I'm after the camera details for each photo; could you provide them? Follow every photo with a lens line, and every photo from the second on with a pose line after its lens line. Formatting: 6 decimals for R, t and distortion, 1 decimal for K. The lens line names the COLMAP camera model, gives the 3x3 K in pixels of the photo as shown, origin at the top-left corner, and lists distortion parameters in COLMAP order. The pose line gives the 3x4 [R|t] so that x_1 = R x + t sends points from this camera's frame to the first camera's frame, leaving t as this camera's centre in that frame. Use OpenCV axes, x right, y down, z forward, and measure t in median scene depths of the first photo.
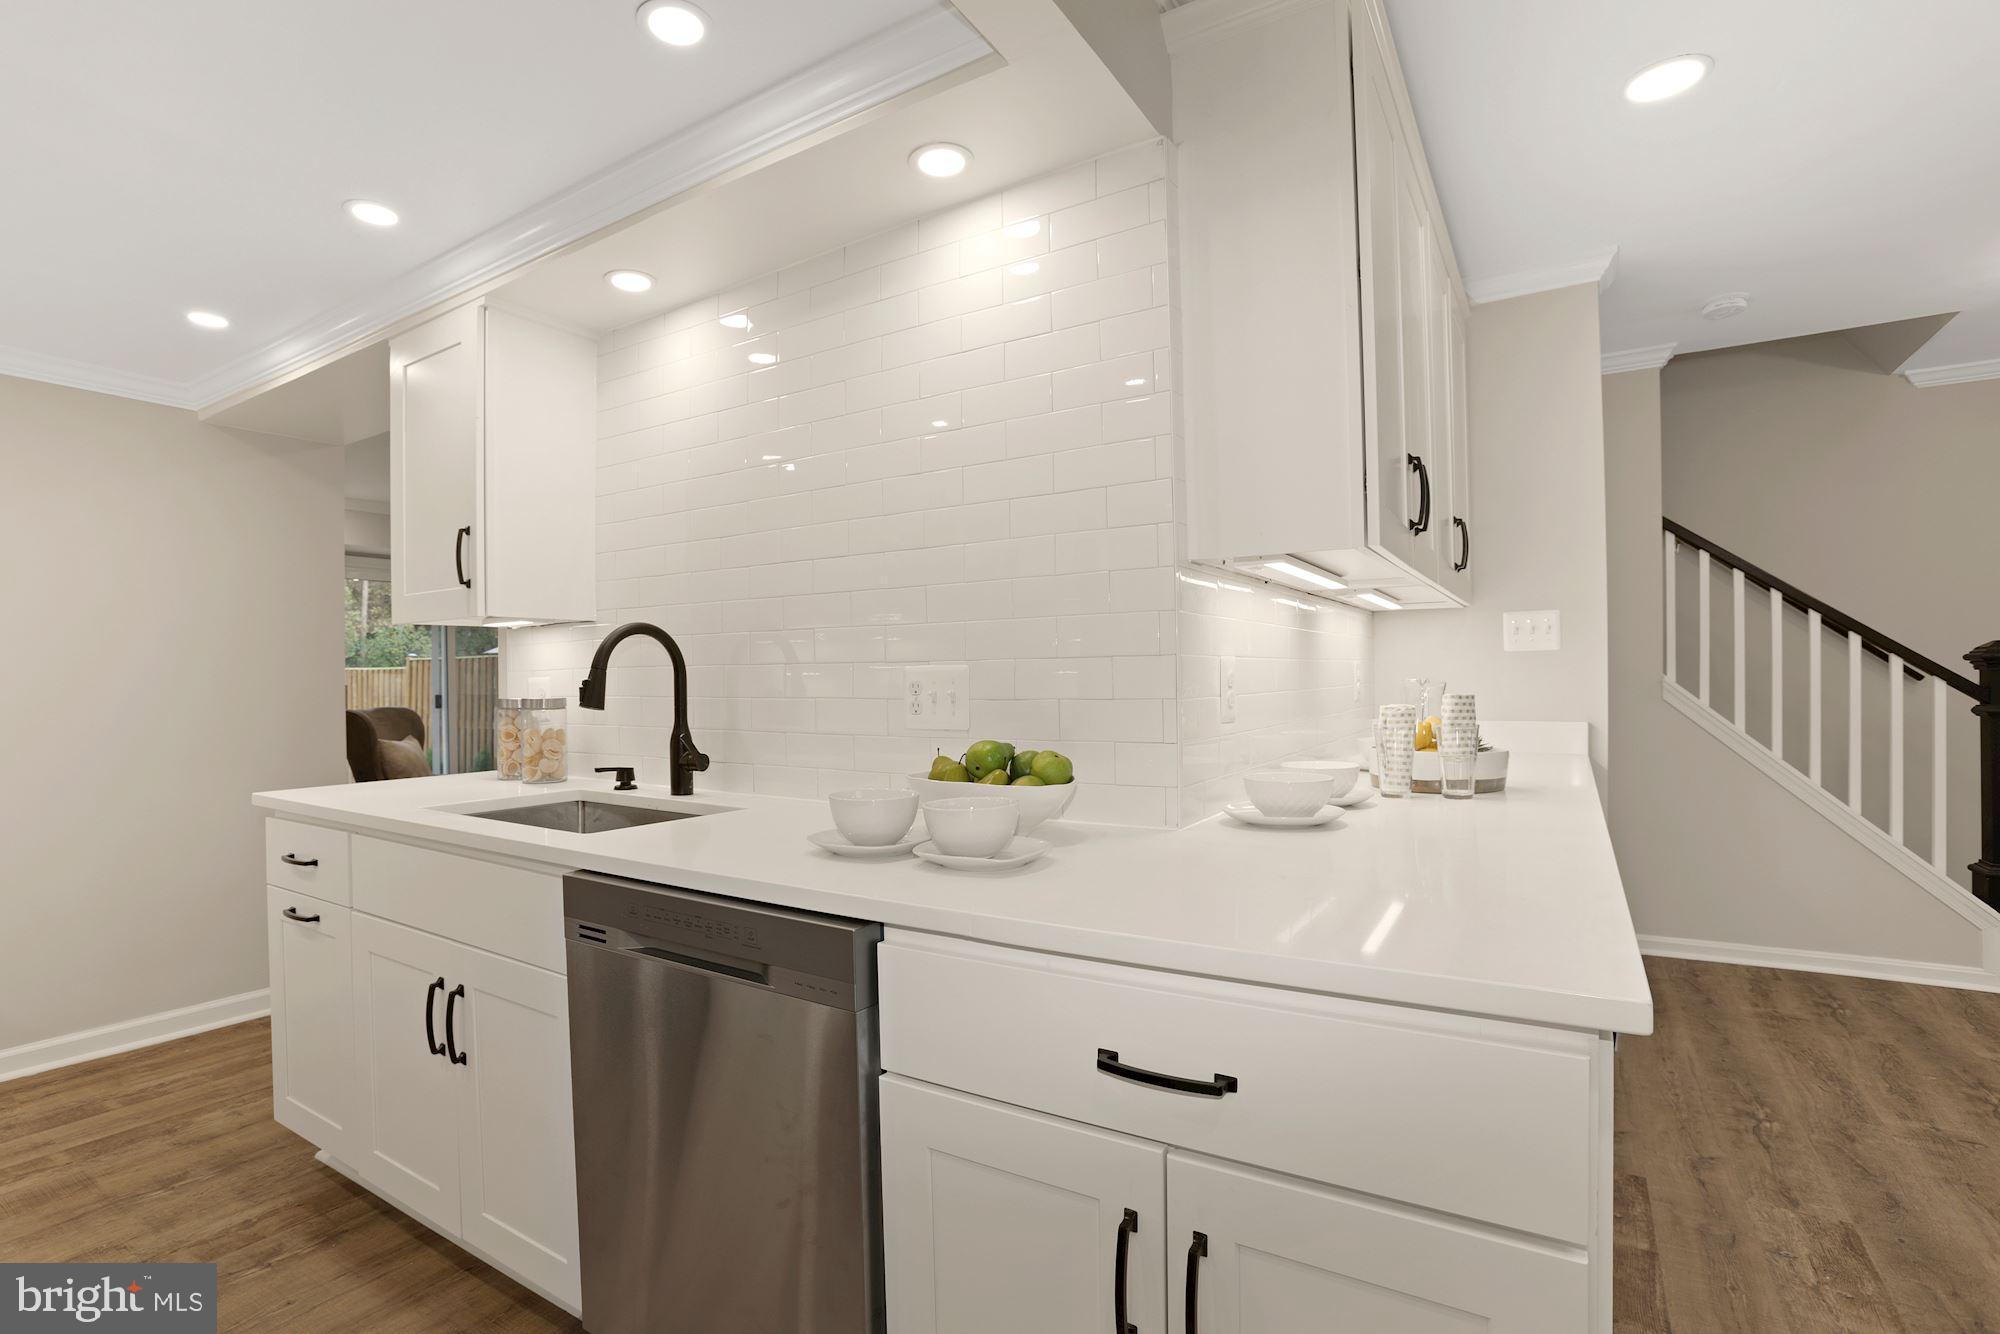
lens RADIAL K [[926.9, 0, 1002.8], [0, 926.9, 676.5], [0, 0, 1]] dist [-0.067998, 0.021180]
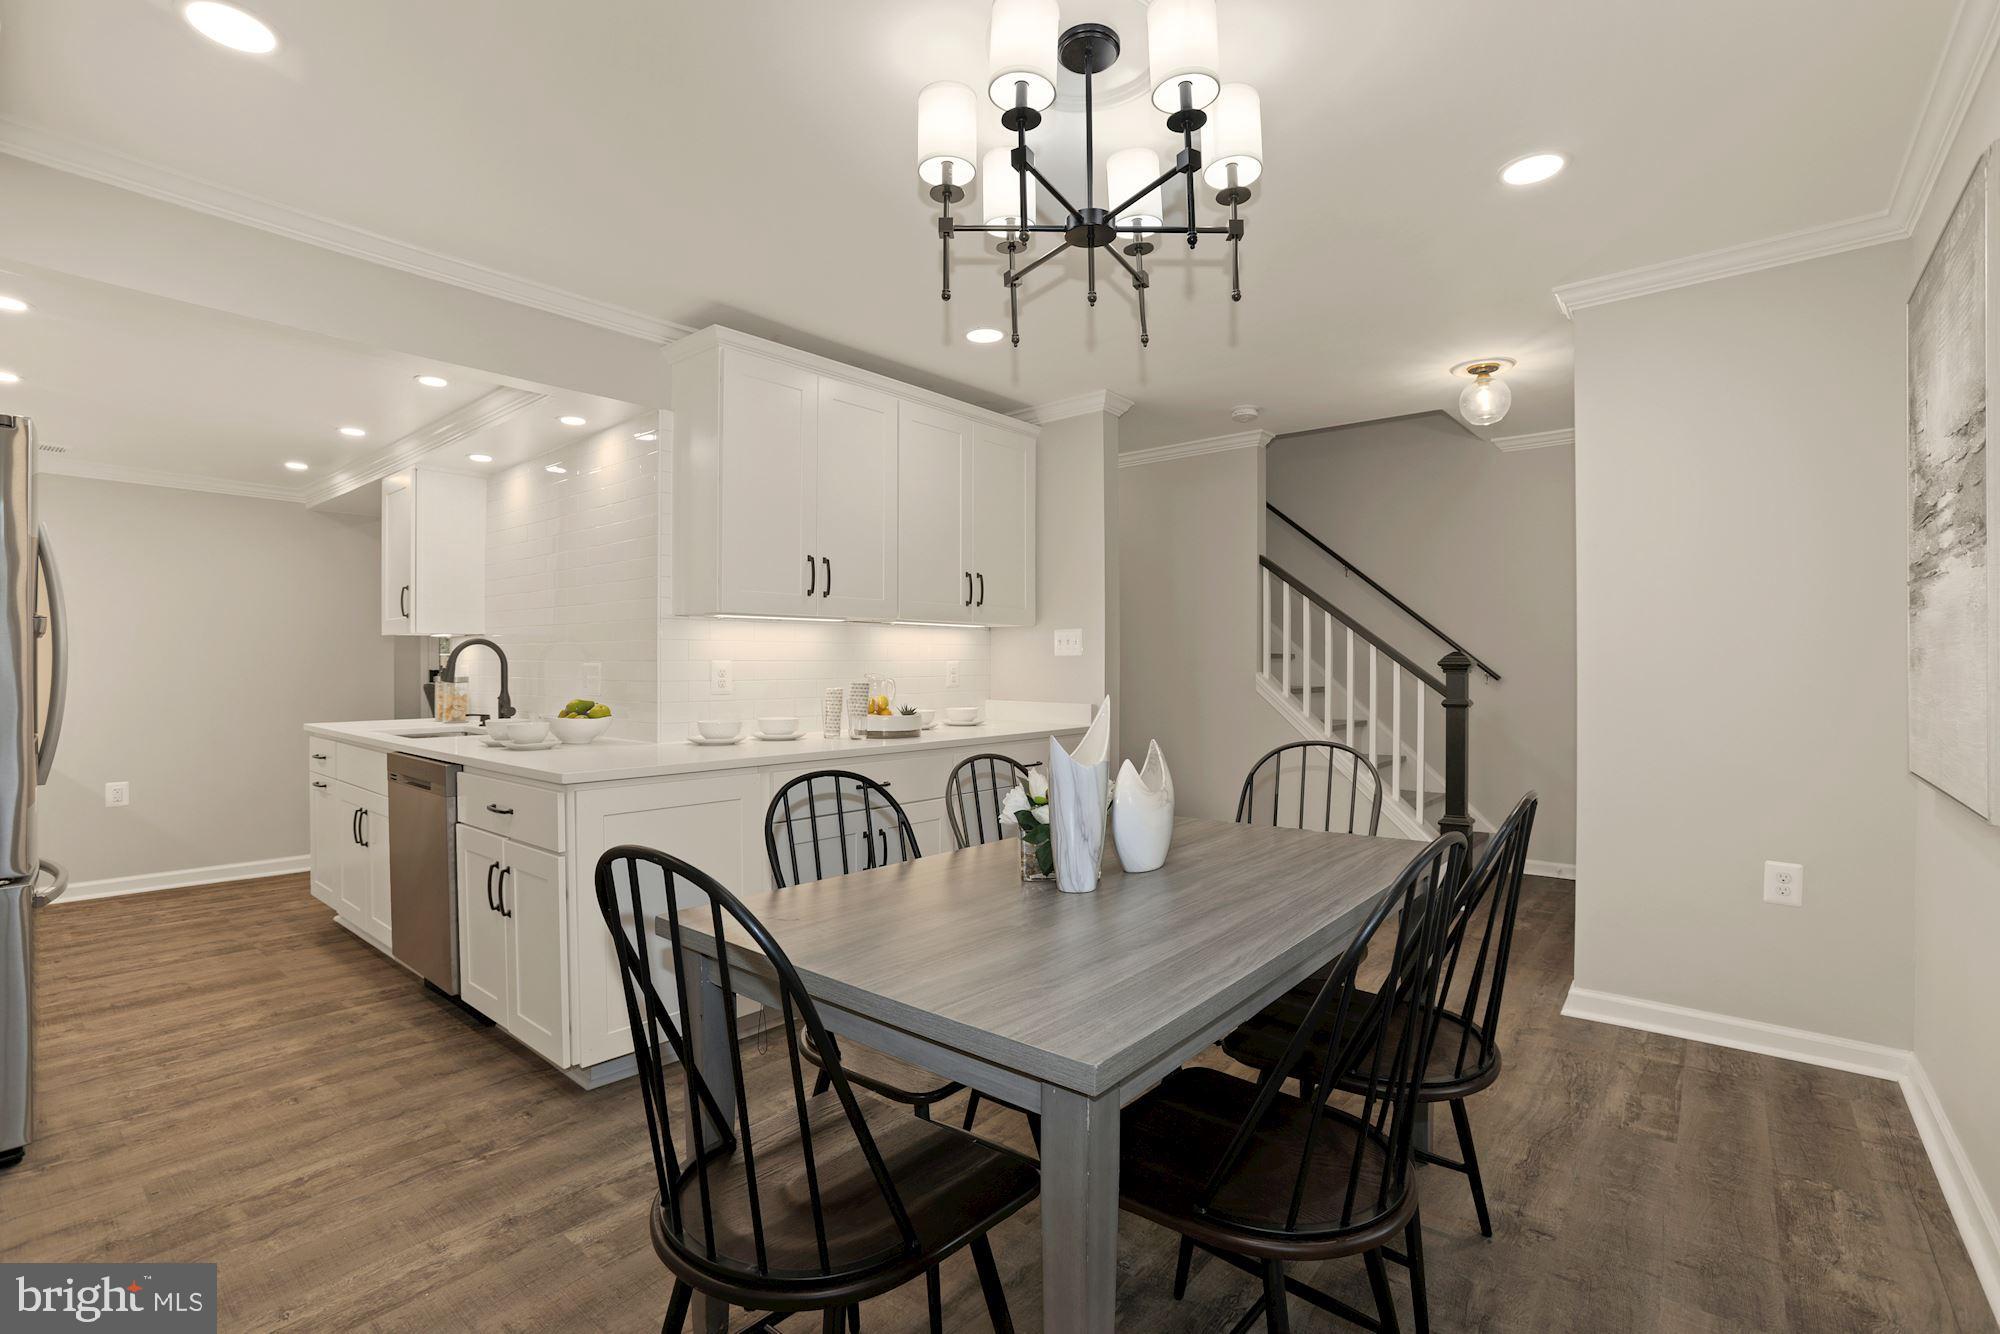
lens RADIAL K [[892.7, 0, 999.3], [0, 892.7, 661.8], [0, 0, 1]] dist [-0.053682, 0.014443]
pose [[0.990893, 0.012652, -0.134056, 0.859150], [-0.012621, 0.999920, 0.001081, -0.023118], [0.134059, 0.000621, 0.990973, -0.629157]]
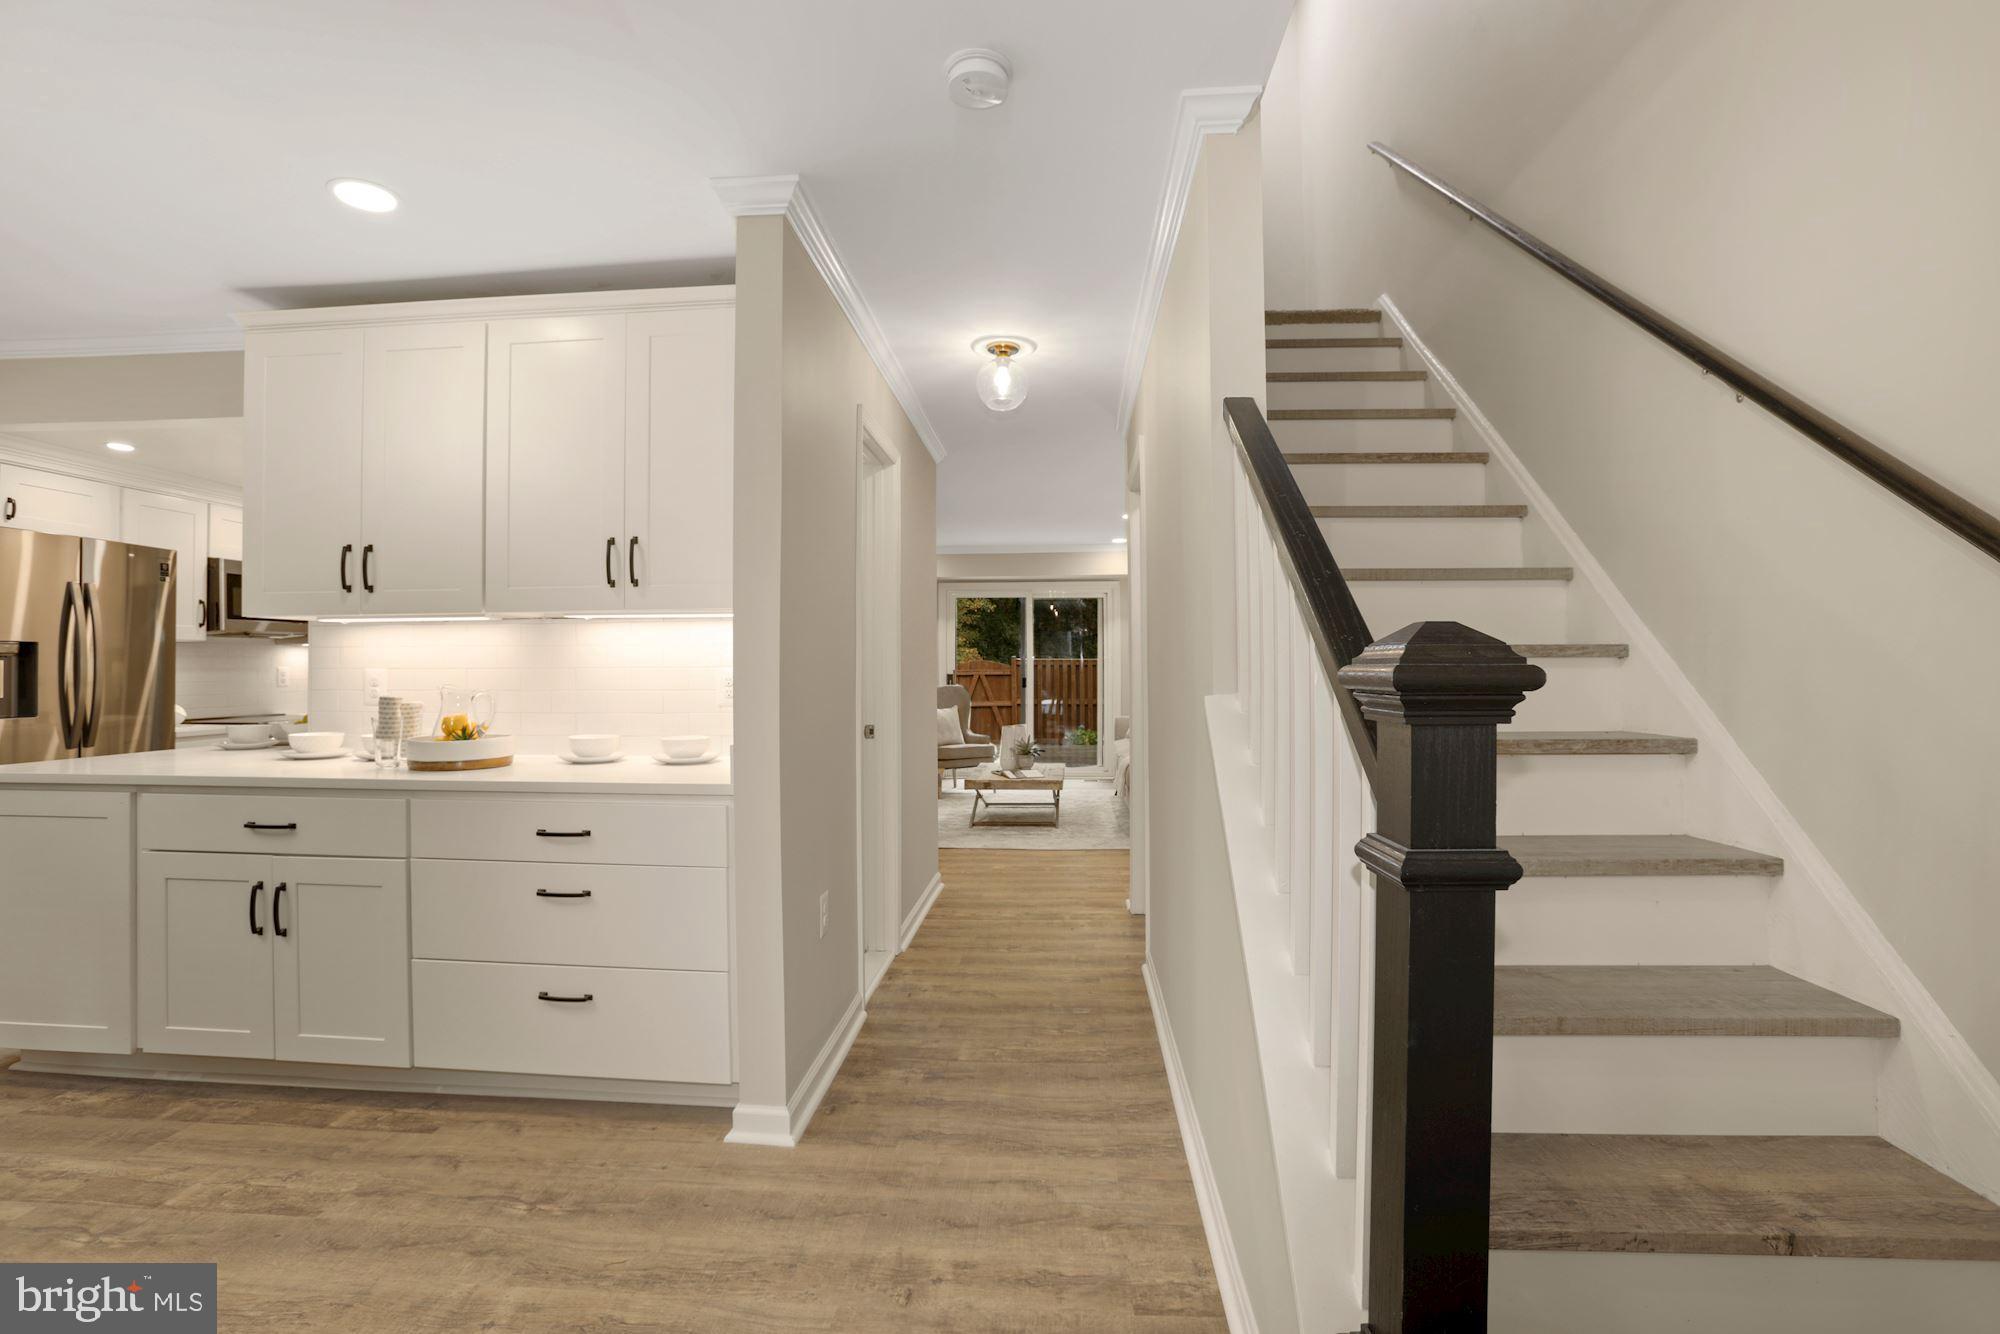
lens RADIAL K [[912.2, 0, 1000.0], [0, 912.2, 667.0], [0, 0, 1]] dist [-0.058956, 0.019446]
pose [[0.464488, 0.012050, -0.885498, 1.860115], [-0.002795, 0.999922, 0.012141, -0.040470], [0.885575, -0.003164, 0.464485, 1.016486]]
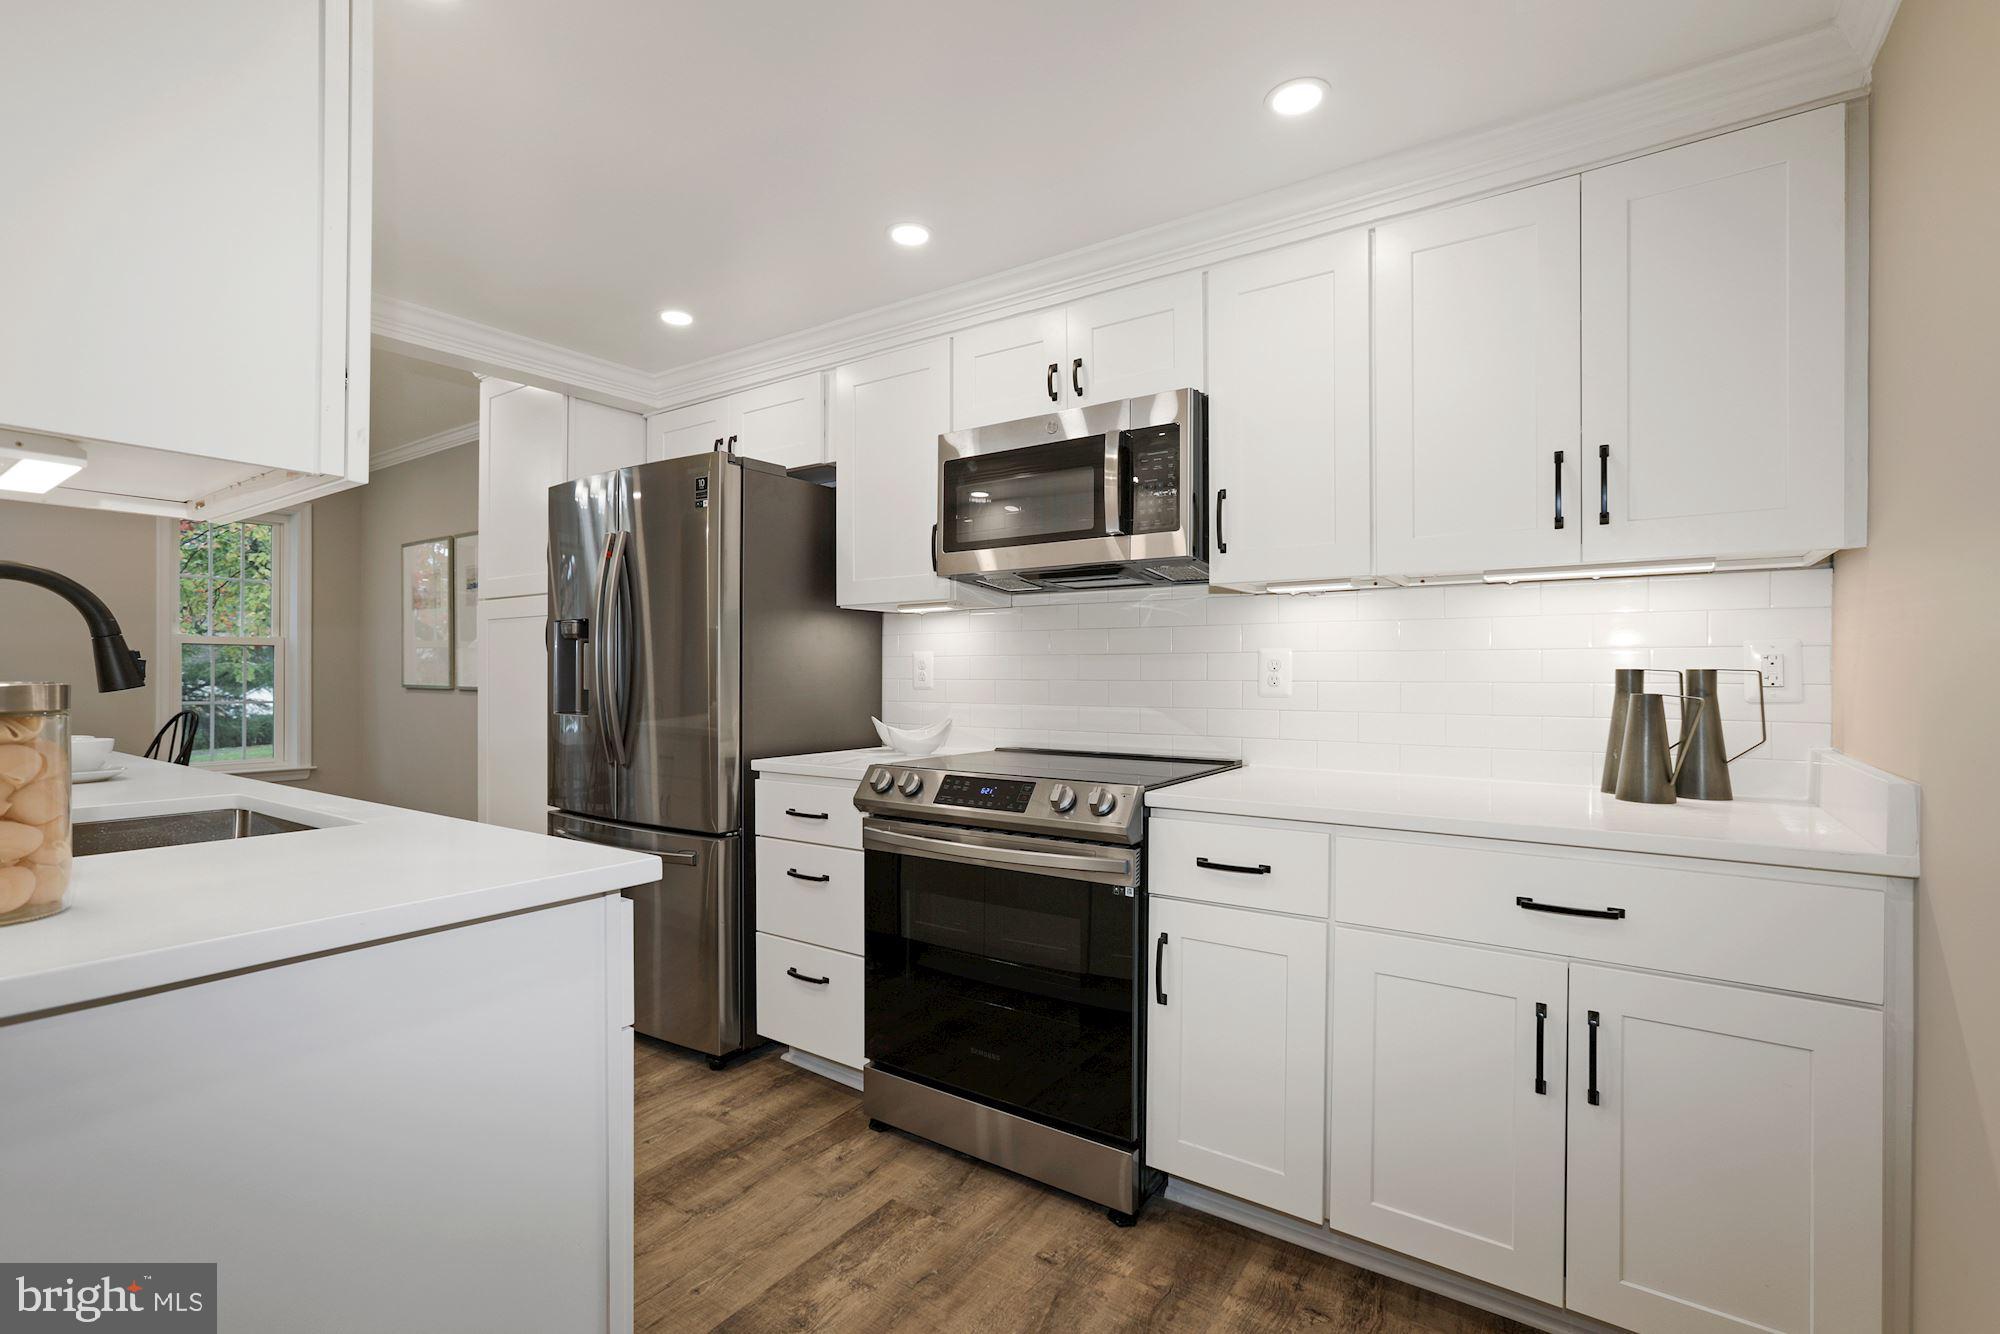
lens RADIAL K [[912.2, 0, 1000.0], [0, 912.2, 667.0], [0, 0, 1]] dist [-0.058956, 0.019446]
pose [[-0.998457, 0.009271, 0.054757, -1.036709], [0.008604, 0.999886, -0.012396, 0.027436], [-0.054866, -0.011906, -0.998423, 1.462098]]
